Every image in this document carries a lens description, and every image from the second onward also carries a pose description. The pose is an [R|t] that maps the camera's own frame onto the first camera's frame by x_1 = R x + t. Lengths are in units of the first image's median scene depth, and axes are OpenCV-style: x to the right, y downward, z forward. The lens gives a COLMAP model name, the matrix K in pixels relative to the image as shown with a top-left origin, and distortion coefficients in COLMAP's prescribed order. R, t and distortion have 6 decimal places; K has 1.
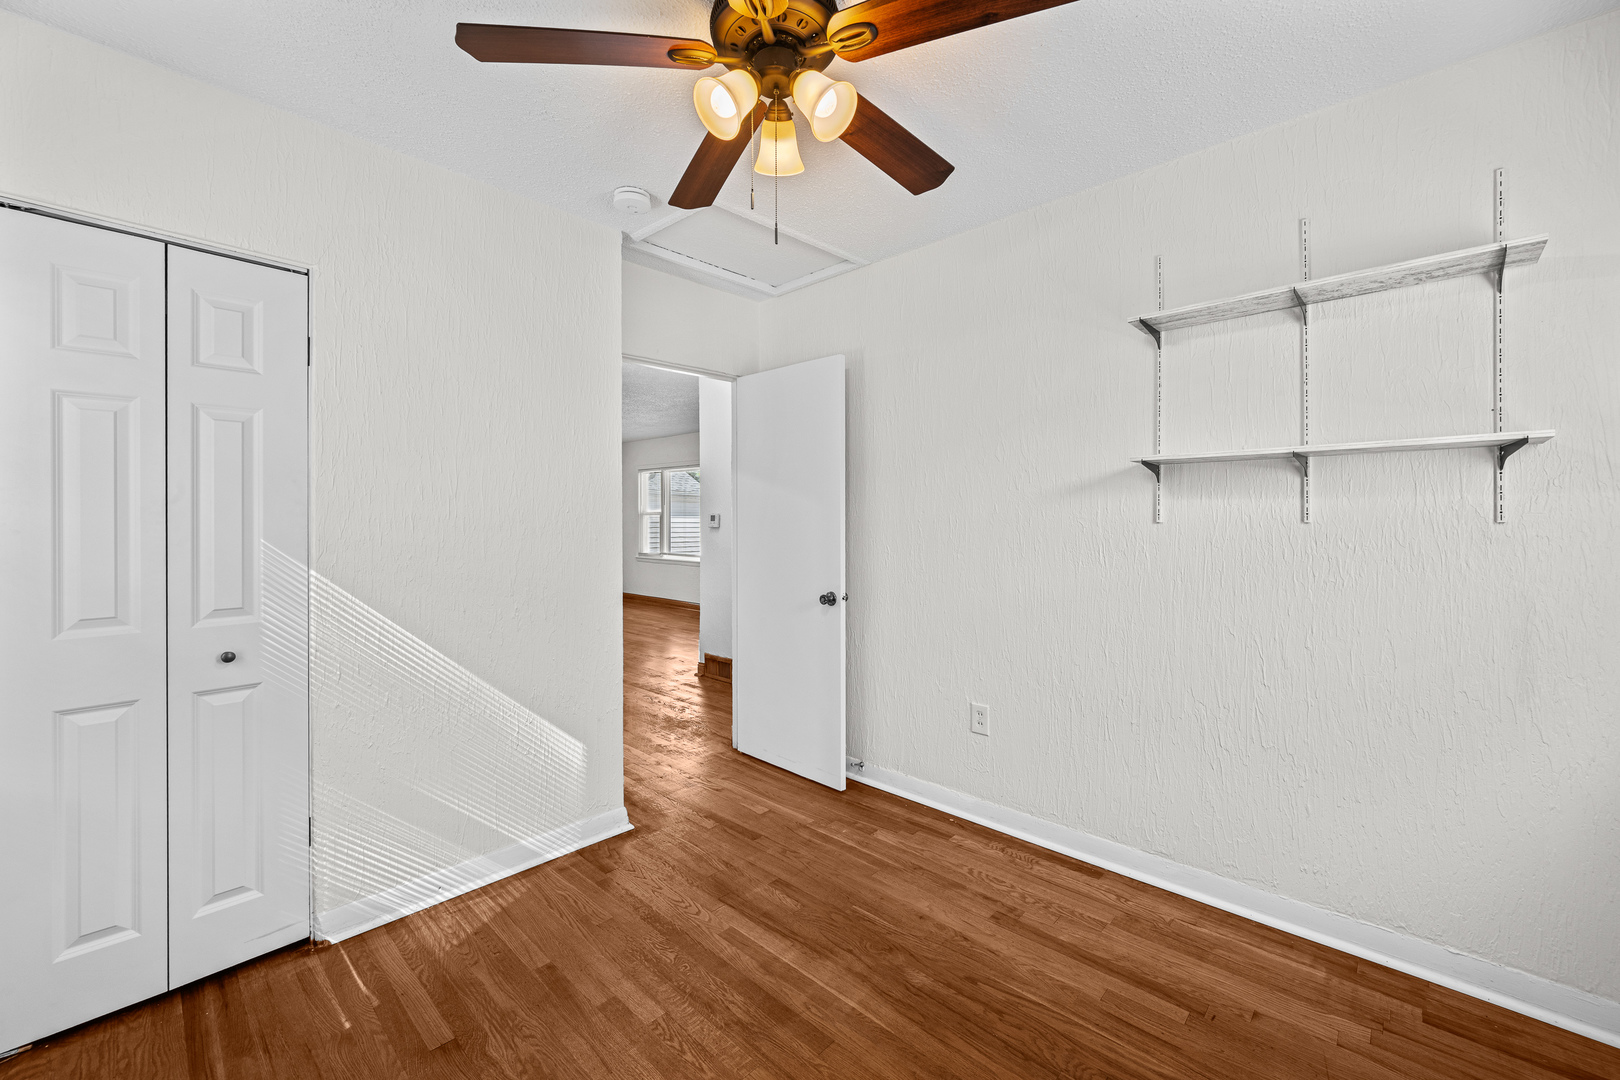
lens RADIAL K [[657.6, 0, 806.8], [0, 657.6, 513.4], [0, 0, 1]] dist [-0.000270, -0.000130]
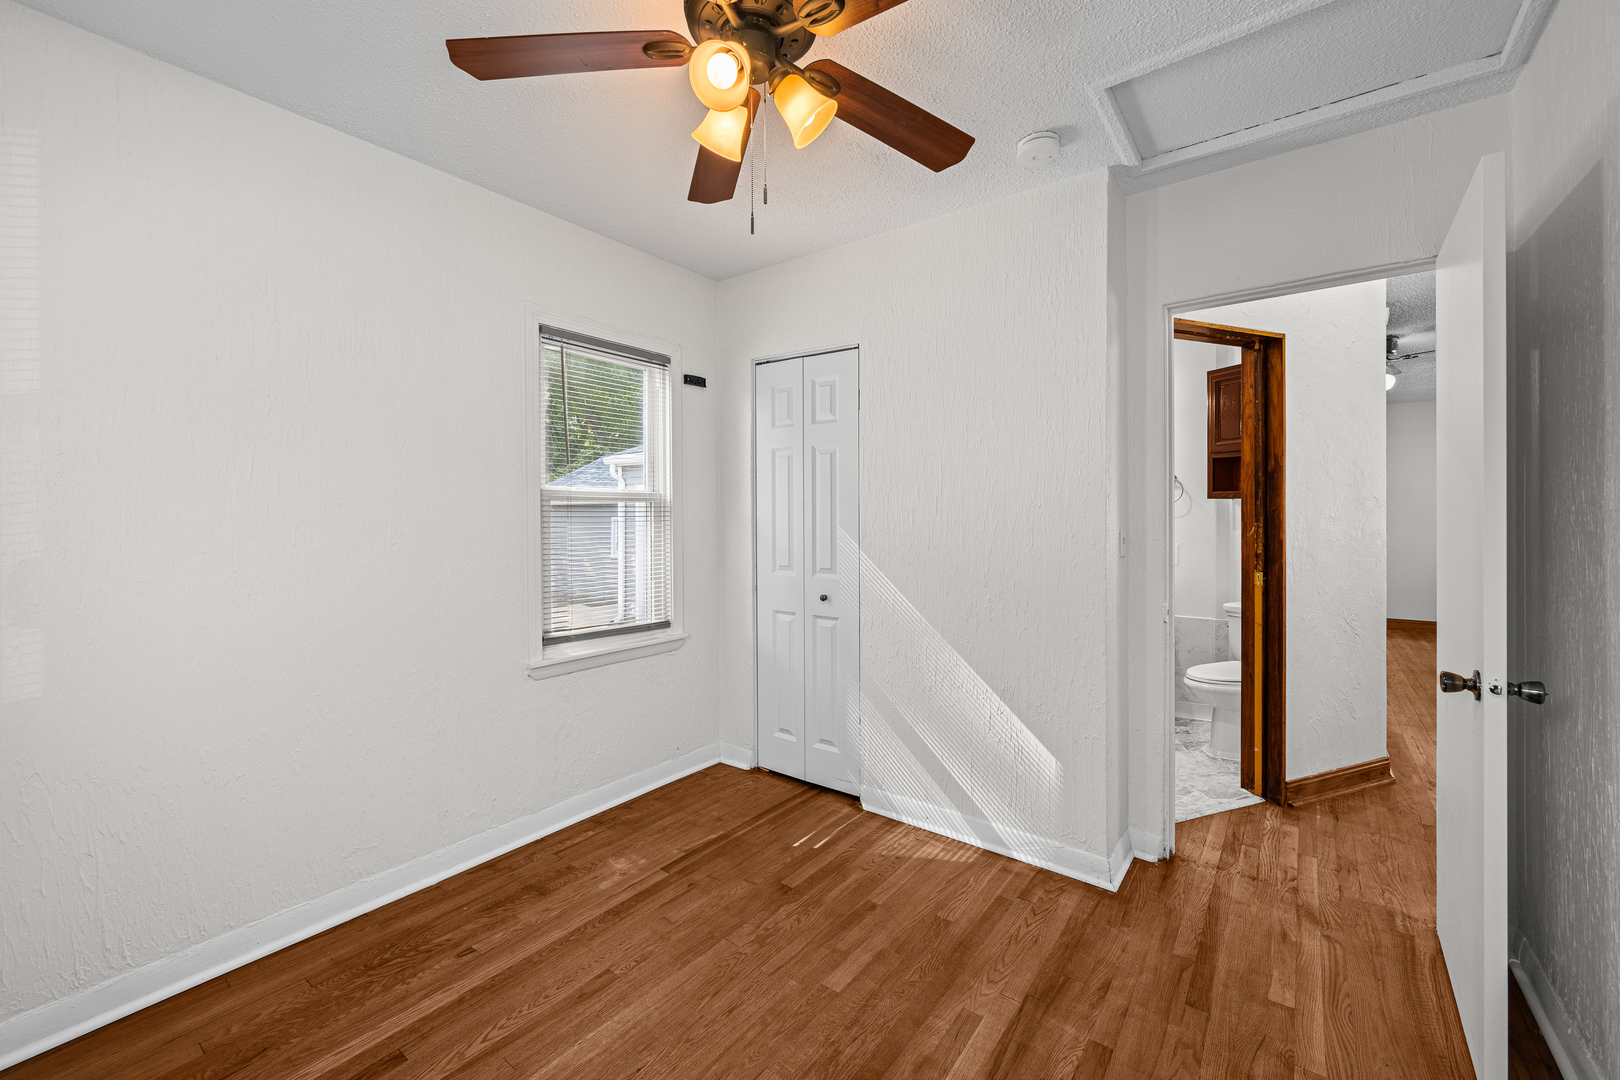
lens RADIAL K [[657.6, 0, 806.8], [0, 657.6, 513.4], [0, 0, 1]] dist [-0.000270, -0.000130]
pose [[0.104322, 0.004099, -0.994535, 0.695504], [0.010313, 0.999933, 0.005203, -0.001694], [0.994490, -0.010800, 0.104273, 0.731952]]
